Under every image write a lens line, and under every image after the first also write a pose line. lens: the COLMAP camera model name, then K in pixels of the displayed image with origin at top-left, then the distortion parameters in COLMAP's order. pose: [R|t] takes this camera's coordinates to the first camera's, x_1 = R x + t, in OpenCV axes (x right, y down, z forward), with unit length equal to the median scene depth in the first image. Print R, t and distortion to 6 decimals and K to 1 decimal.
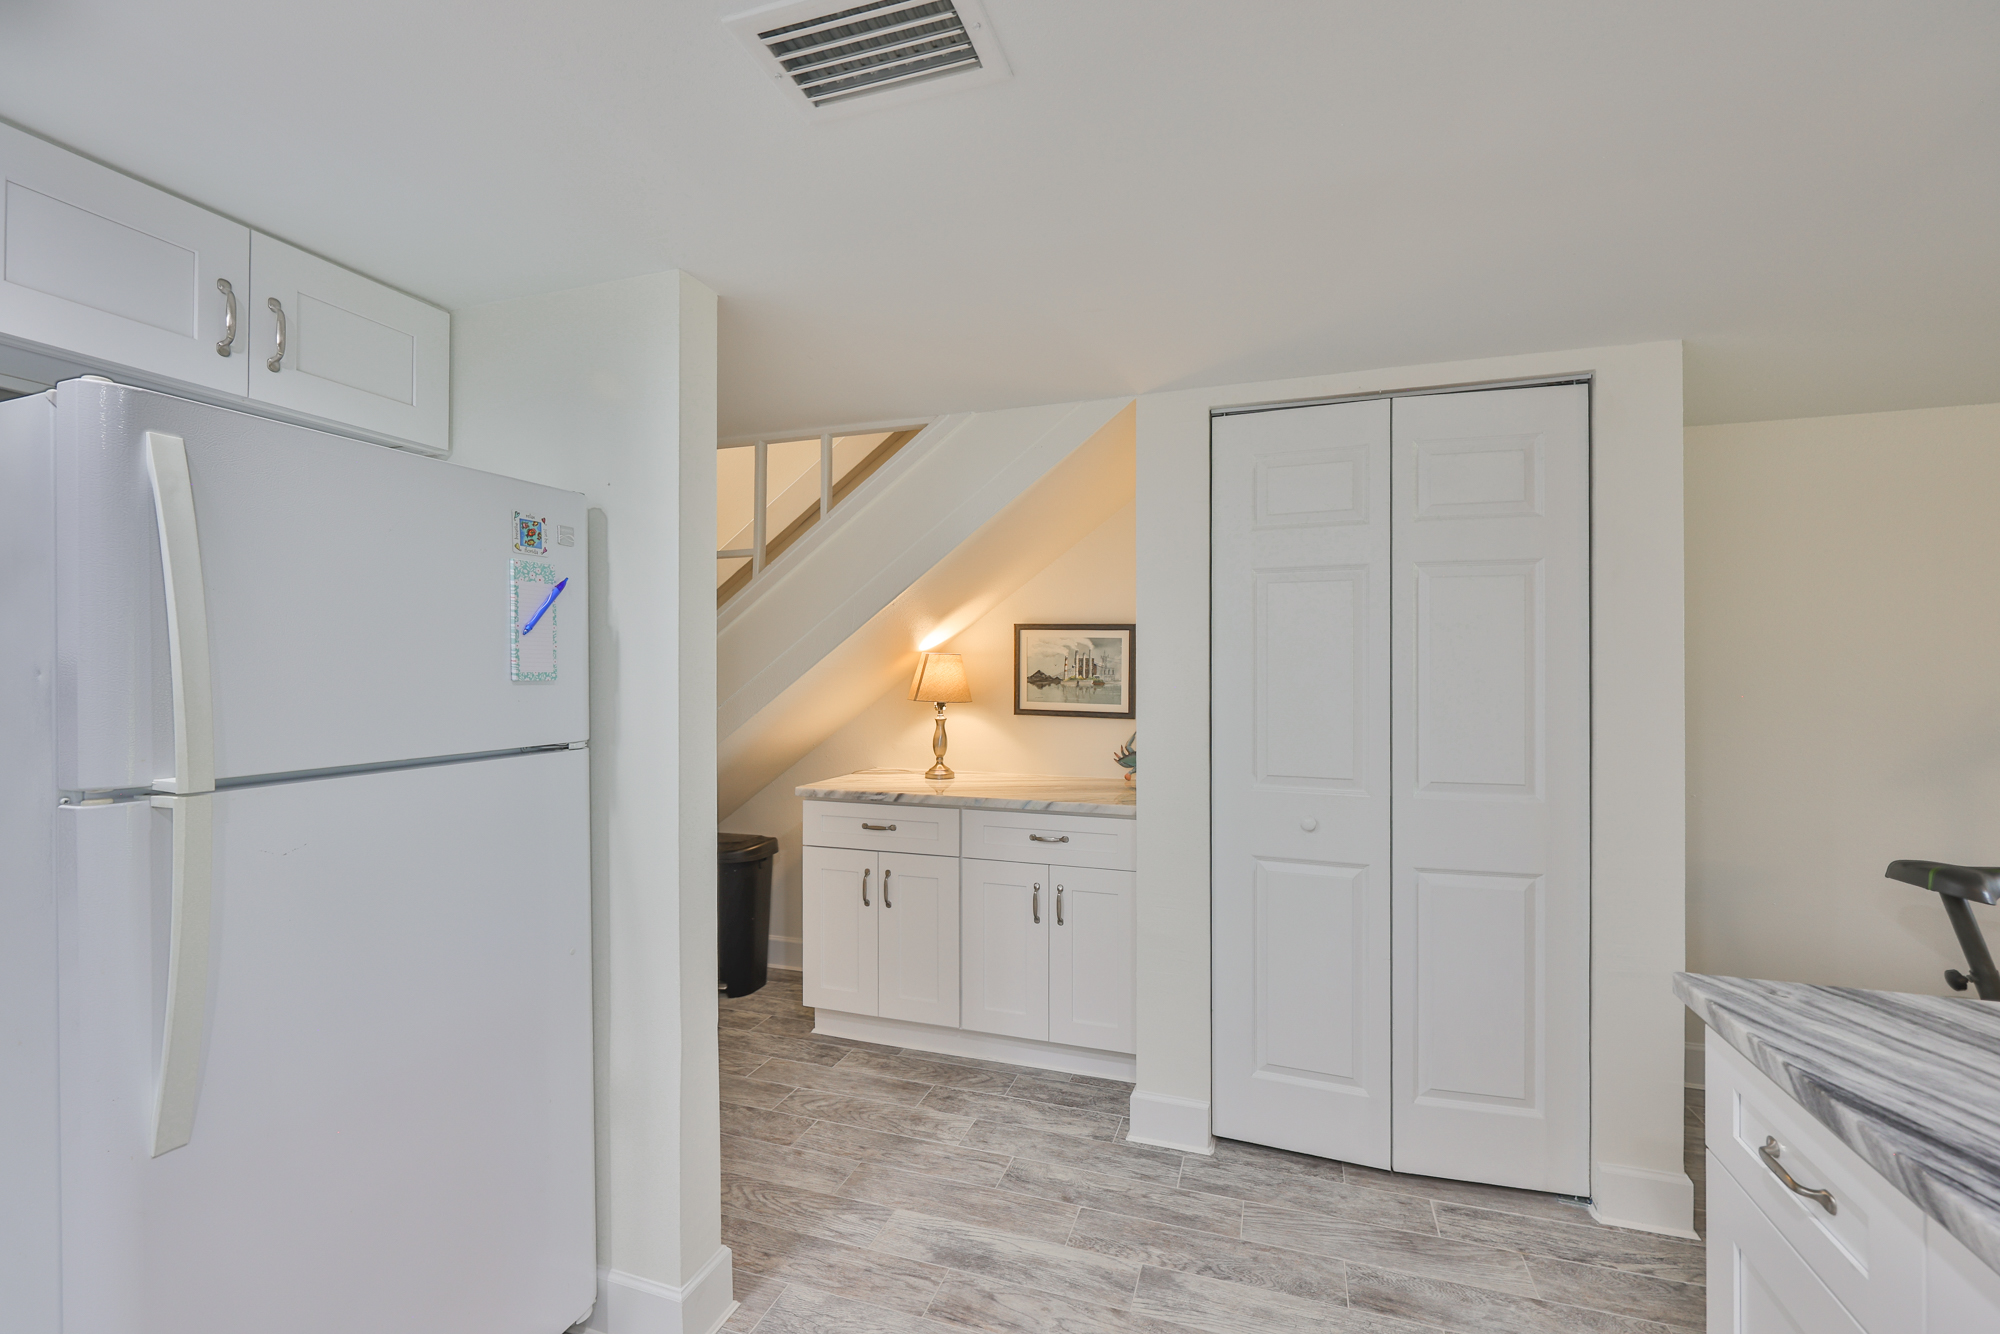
lens RADIAL K [[852.1, 0, 1000.0], [0, 852.1, 667.0], [0, 0, 1]] dist [-0.000964, 0.000460]
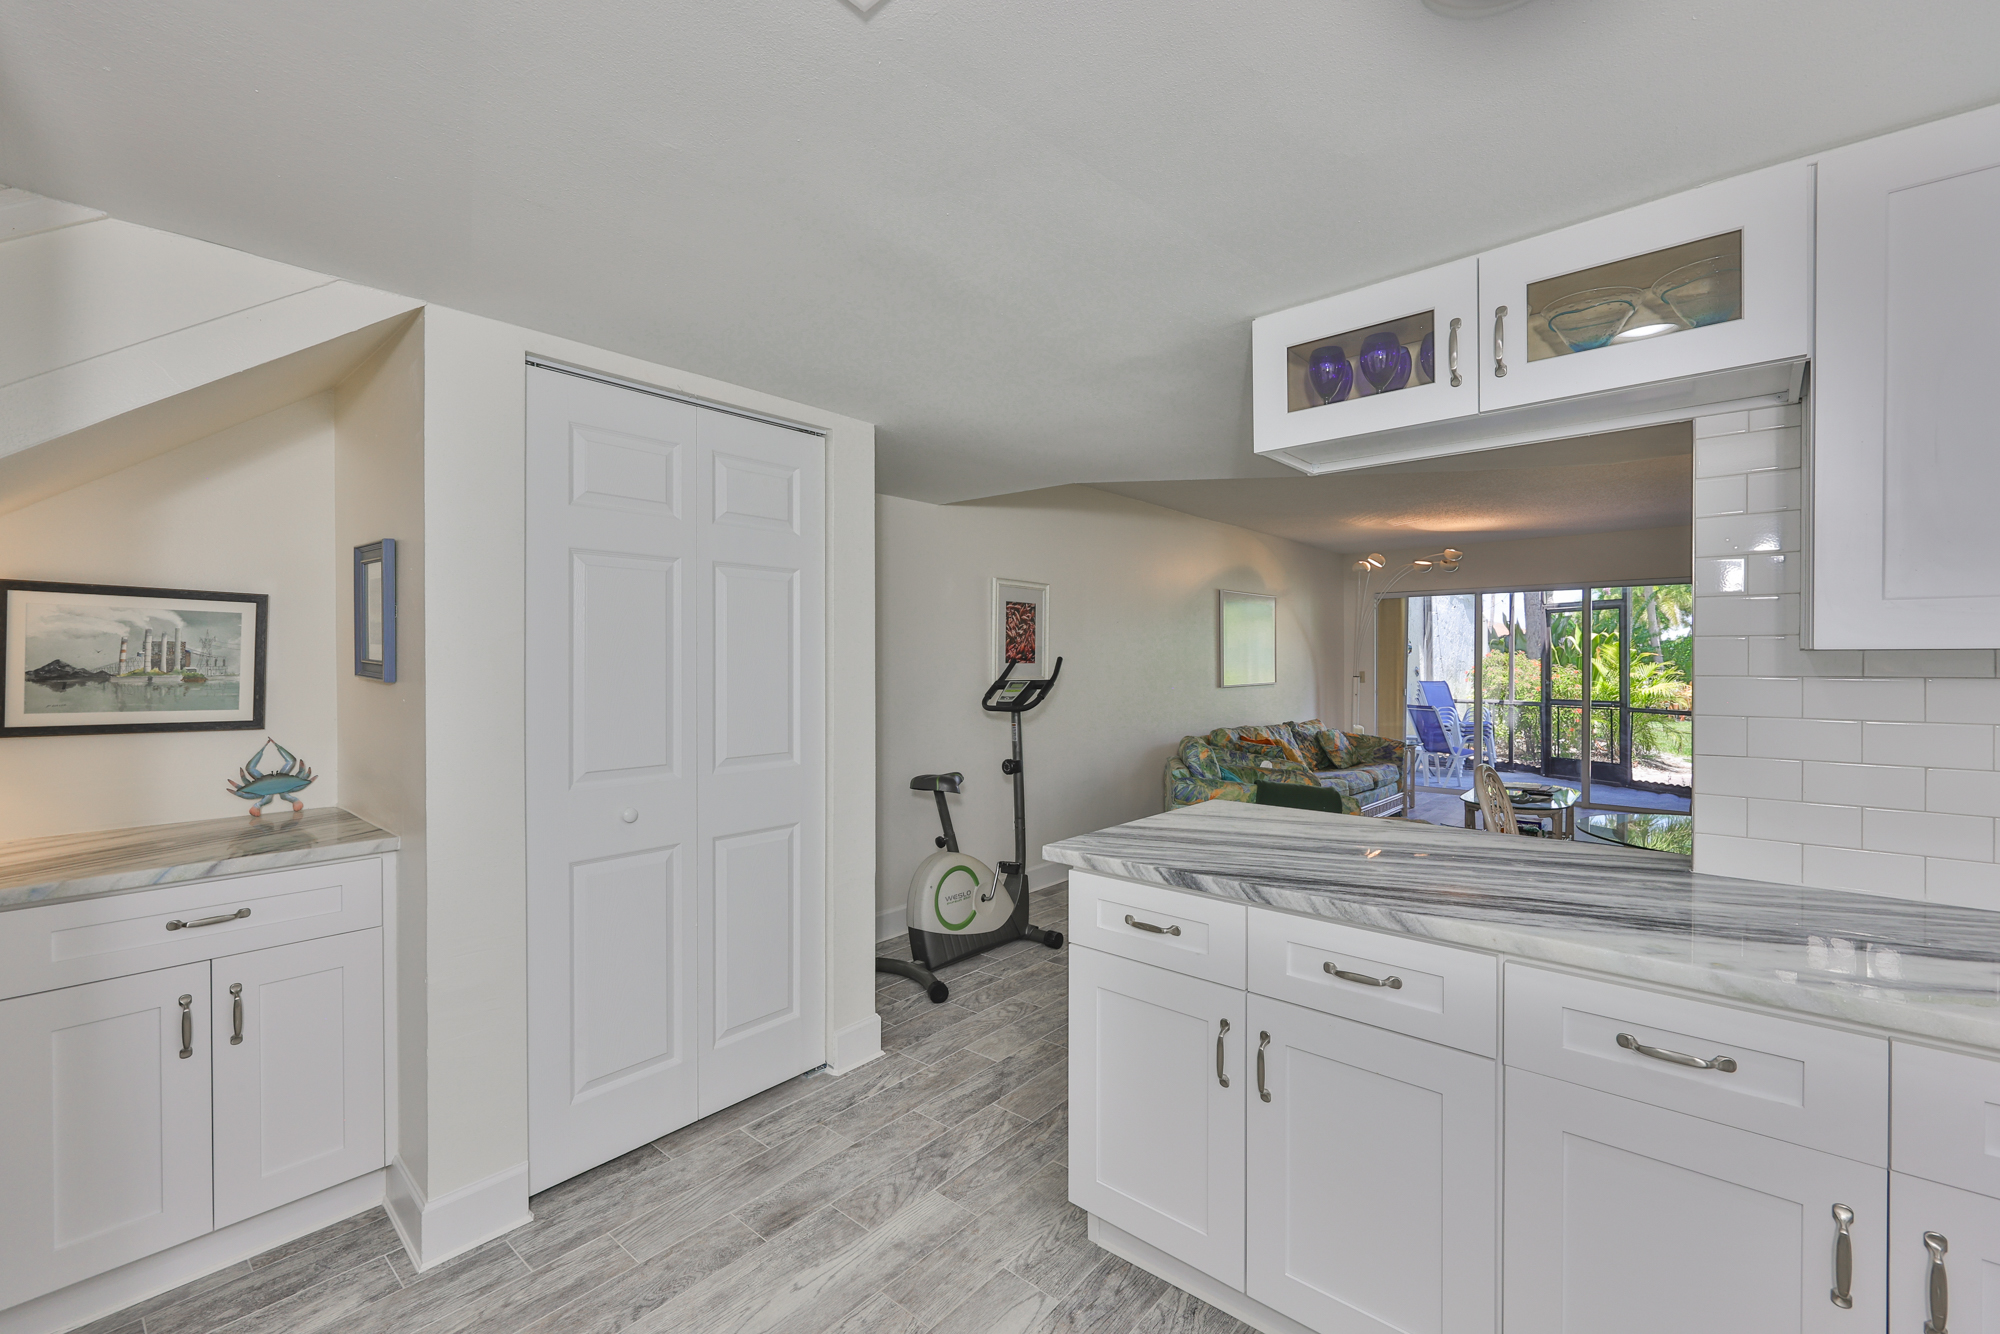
lens RADIAL K [[845.3, 0, 991.3], [0, 845.3, 661.9], [0, 0, 1]] dist [0.000037, 0.000427]
pose [[0.386000, -0.003869, 0.922491, -0.401071], [-0.000419, 0.999990, 0.004370, 0.003427], [-0.922499, -0.002074, 0.385994, 0.266802]]
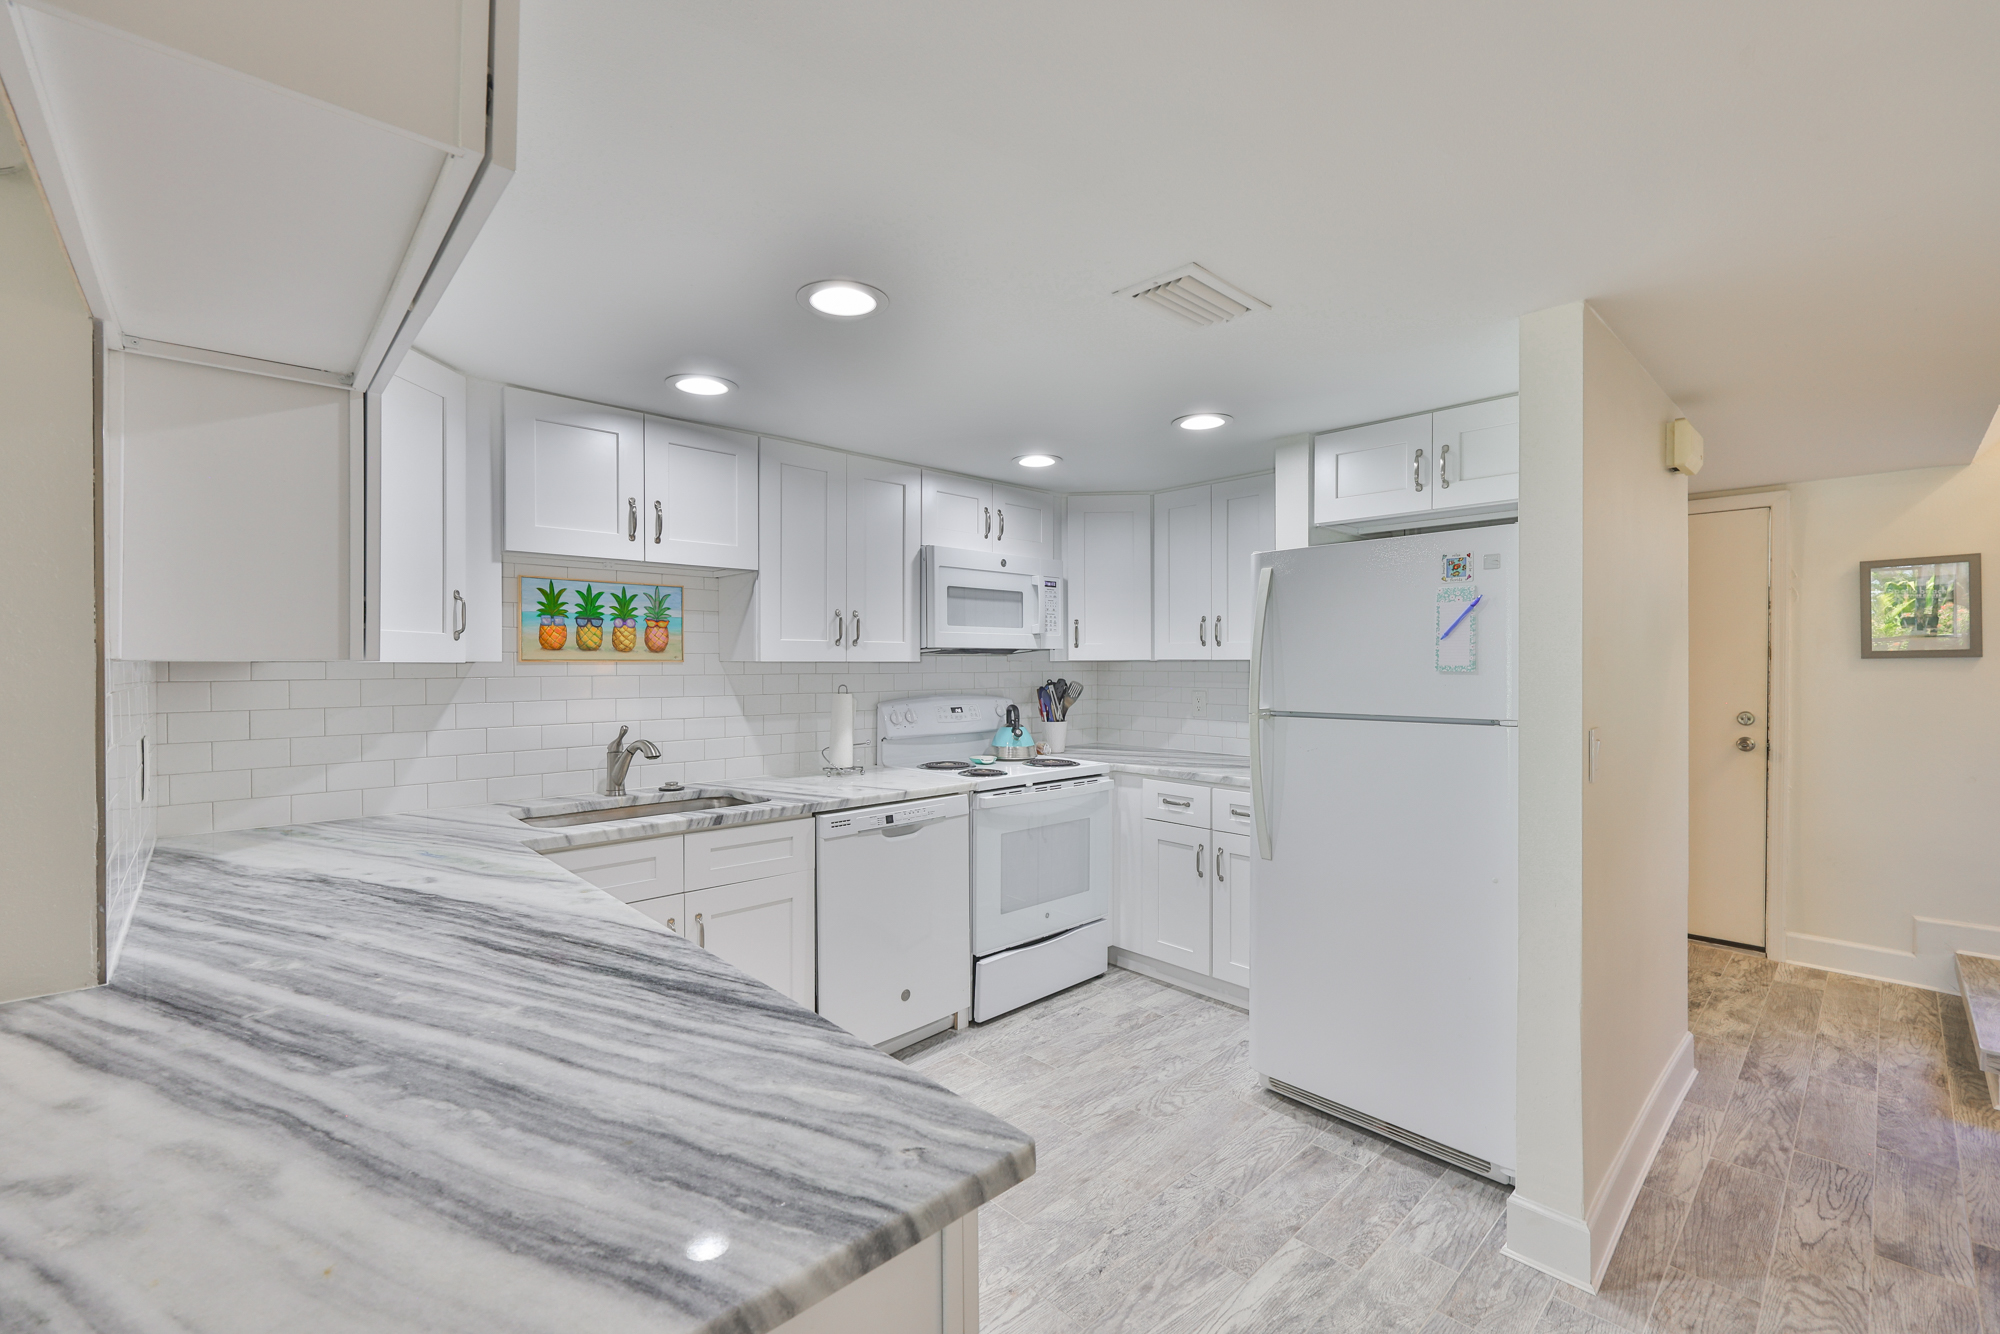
lens RADIAL K [[845.3, 0, 991.3], [0, 845.3, 661.9], [0, 0, 1]] dist [0.000037, 0.000427]
pose [[-0.470928, 0.001535, -0.882171, 0.764970], [0.001677, 0.999998, 0.000845, -0.001322], [0.882170, -0.001082, -0.470929, 0.710660]]
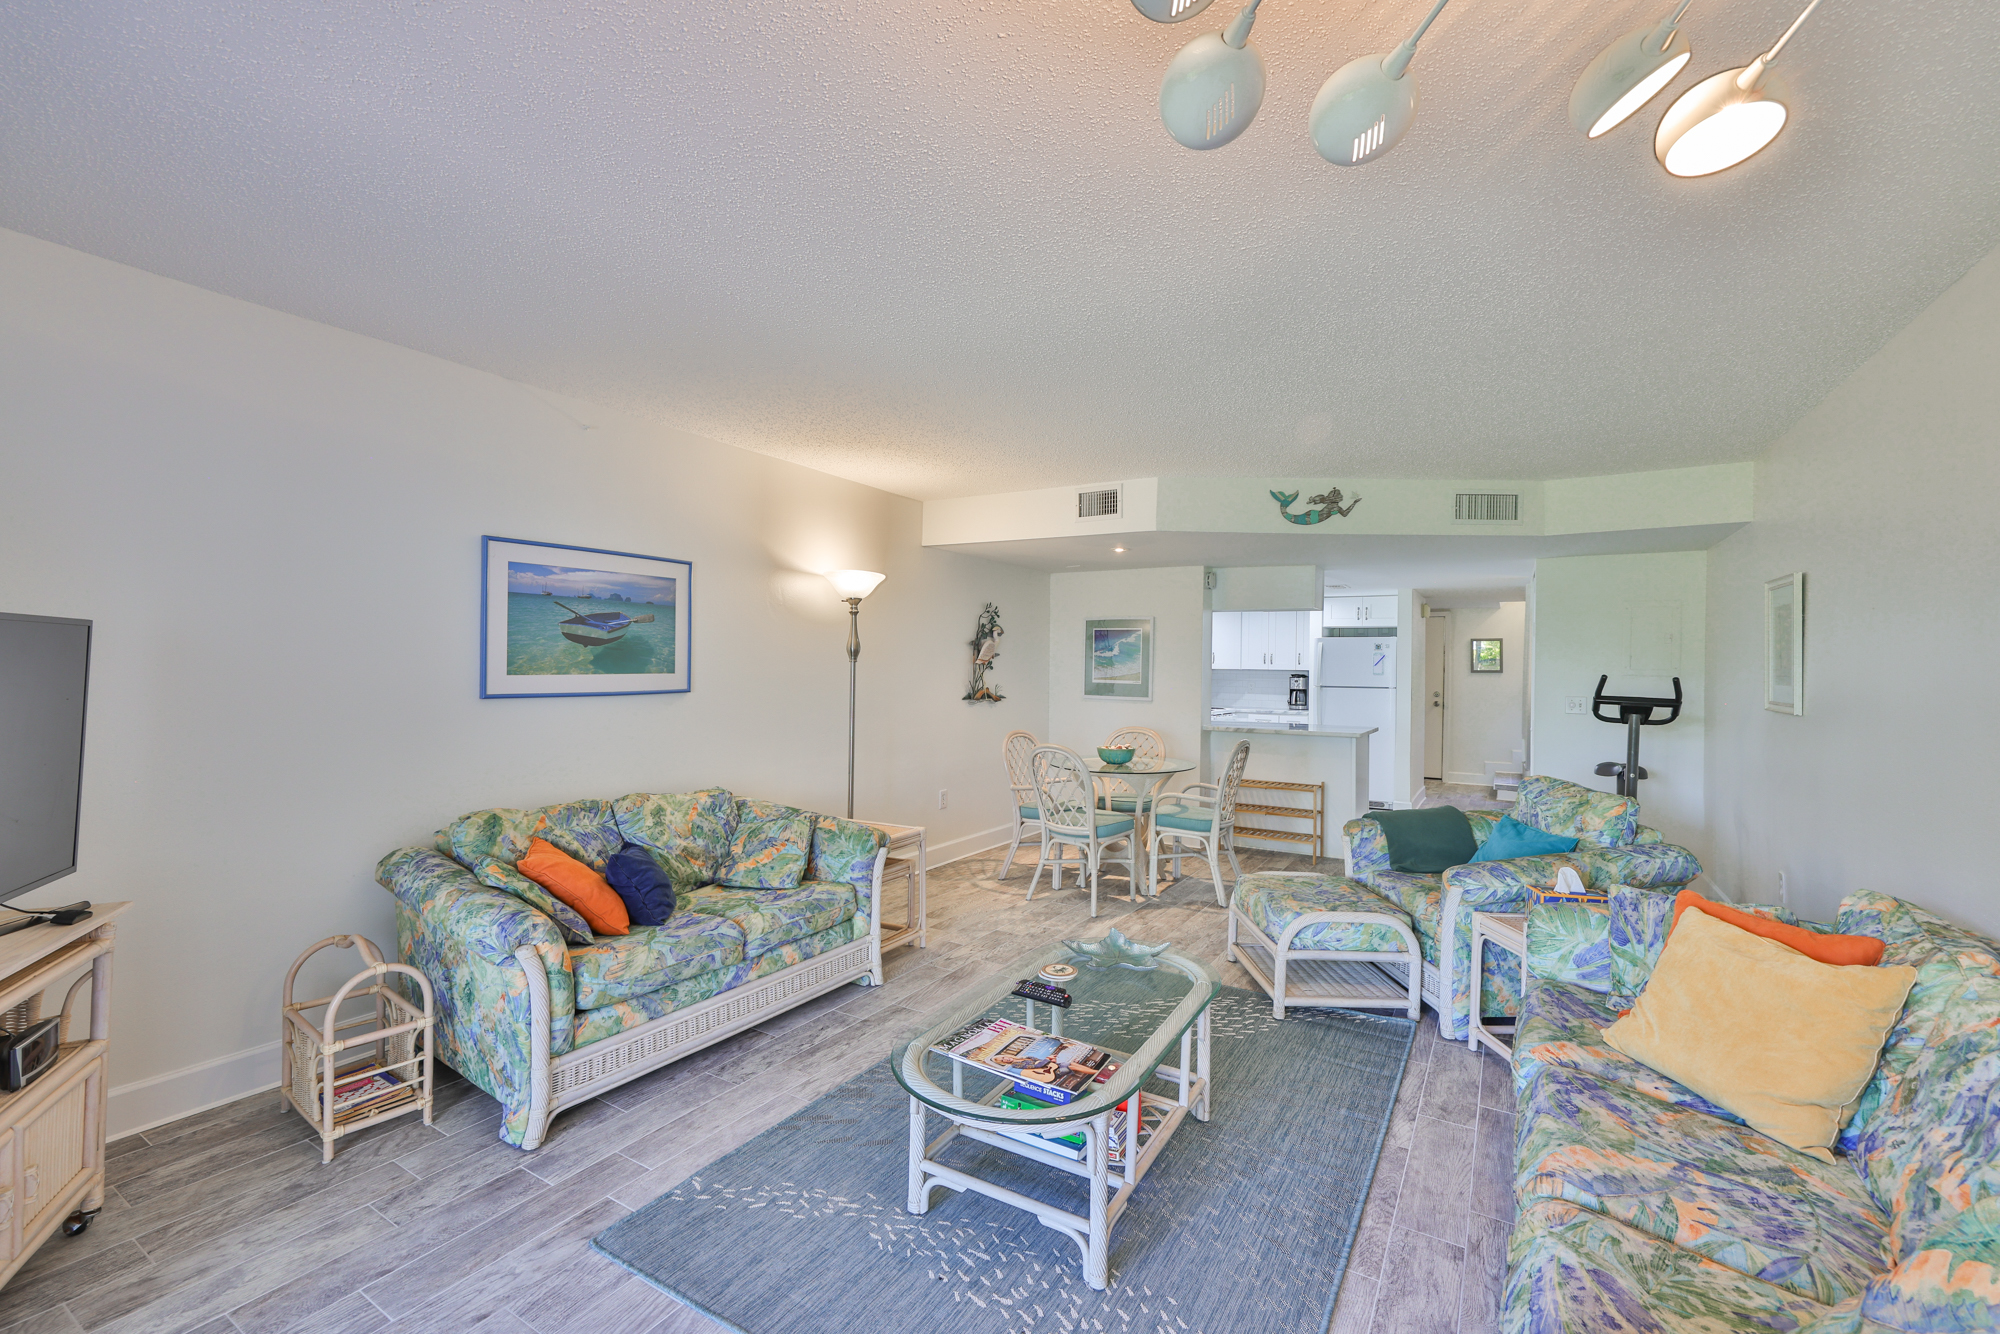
lens RADIAL K [[852.1, 0, 1000.0], [0, 852.1, 667.0], [0, 0, 1]] dist [-0.000964, 0.000460]
pose [[-0.218227, -0.001838, -0.975896, 3.763747], [-0.014793, 0.999890, 0.001425, -0.002761], [0.975786, 0.014747, -0.218230, -0.107500]]
